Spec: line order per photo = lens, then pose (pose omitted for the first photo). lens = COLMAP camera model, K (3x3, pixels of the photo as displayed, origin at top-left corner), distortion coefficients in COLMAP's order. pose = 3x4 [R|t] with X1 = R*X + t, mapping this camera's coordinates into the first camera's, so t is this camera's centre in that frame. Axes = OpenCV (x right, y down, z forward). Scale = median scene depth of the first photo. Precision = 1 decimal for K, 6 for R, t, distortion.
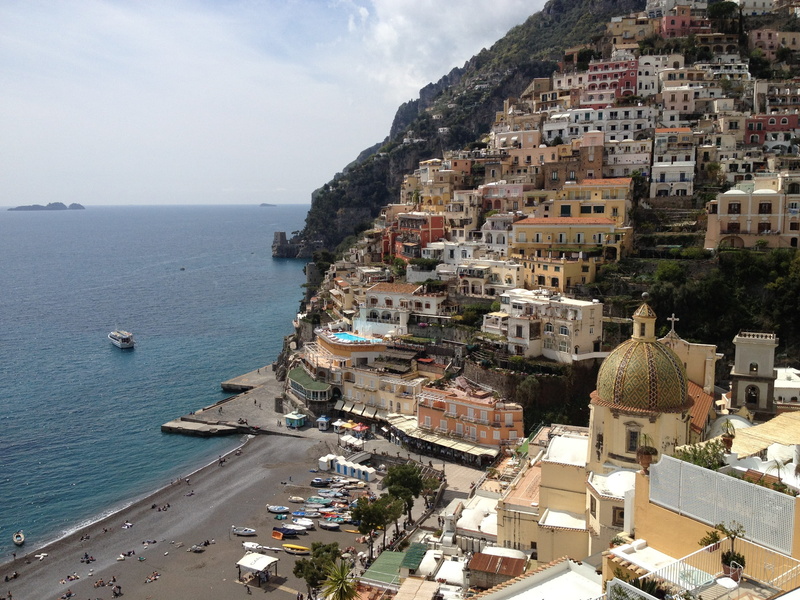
lens RADIAL K [[721.8, 0, 400.0], [0, 721.8, 300.0], [0, 0, 1]] dist [0.109301, -0.242781]
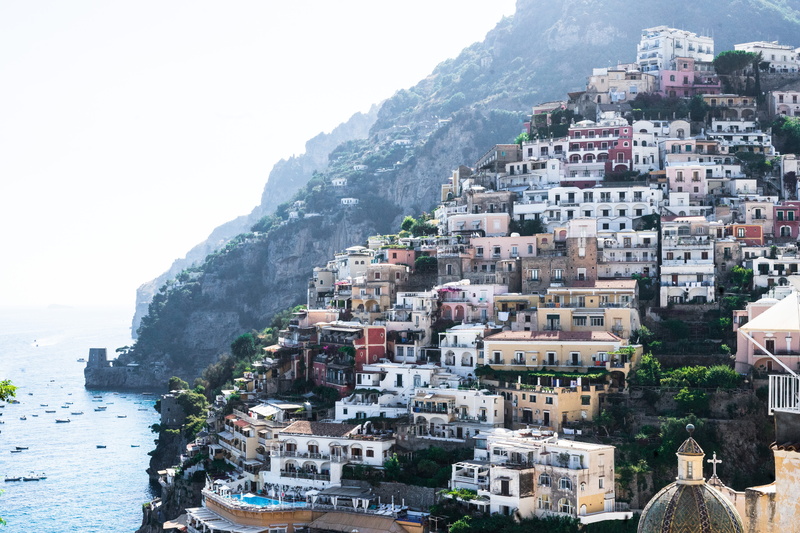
lens RADIAL K [[1109.4, 0, 400.0], [0, 1109.4, 266.5], [0, 0, 1]] dist [0.003442, -0.037722]
pose [[0.992861, 0.012348, 0.118636, -0.056916], [0.007602, 0.986054, -0.166250, 0.007543], [-0.119034, 0.165965, 0.978921, -0.091324]]
